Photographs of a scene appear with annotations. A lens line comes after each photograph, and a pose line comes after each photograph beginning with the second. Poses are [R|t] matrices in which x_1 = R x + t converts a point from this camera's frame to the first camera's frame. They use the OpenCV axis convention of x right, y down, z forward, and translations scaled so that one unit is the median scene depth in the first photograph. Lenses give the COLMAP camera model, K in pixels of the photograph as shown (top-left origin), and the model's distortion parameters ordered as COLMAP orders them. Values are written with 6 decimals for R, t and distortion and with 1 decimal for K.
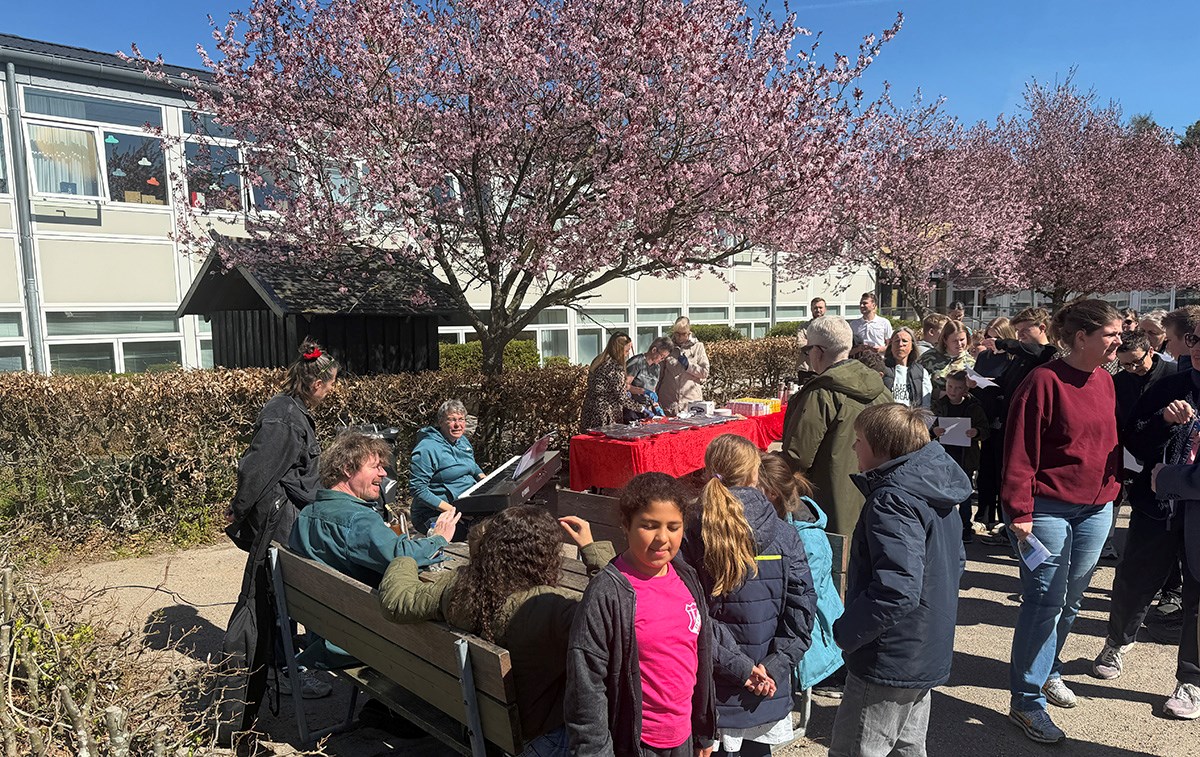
lens RADIAL K [[858.9, 0, 592.2], [0, 858.9, 386.3], [0, 0, 1]] dist [0.080655, -0.064302]
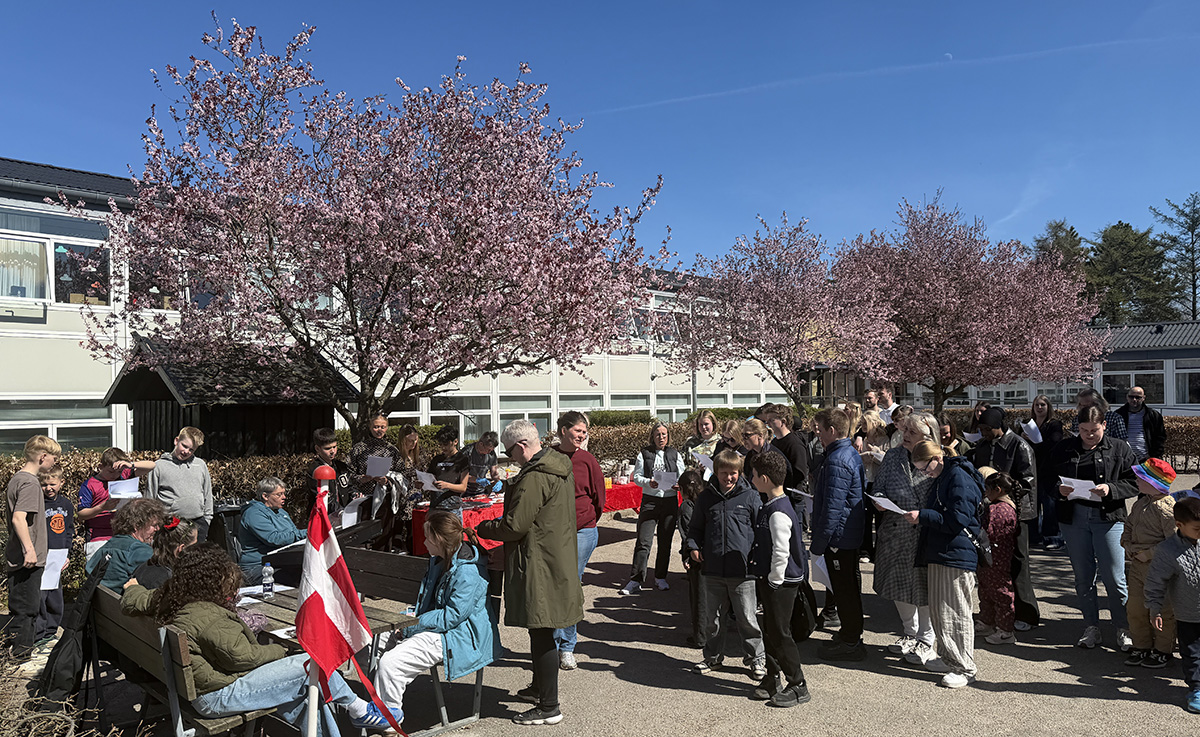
lens RADIAL K [[863.8, 0, 595.0], [0, 863.8, 378.1], [0, 0, 1]] dist [0.055228, -0.031914]
pose [[0.999691, 0.007439, 0.023718, 0.121250], [-0.004952, 0.994642, -0.103262, -0.000722], [-0.024359, 0.103113, 0.994371, -0.136090]]
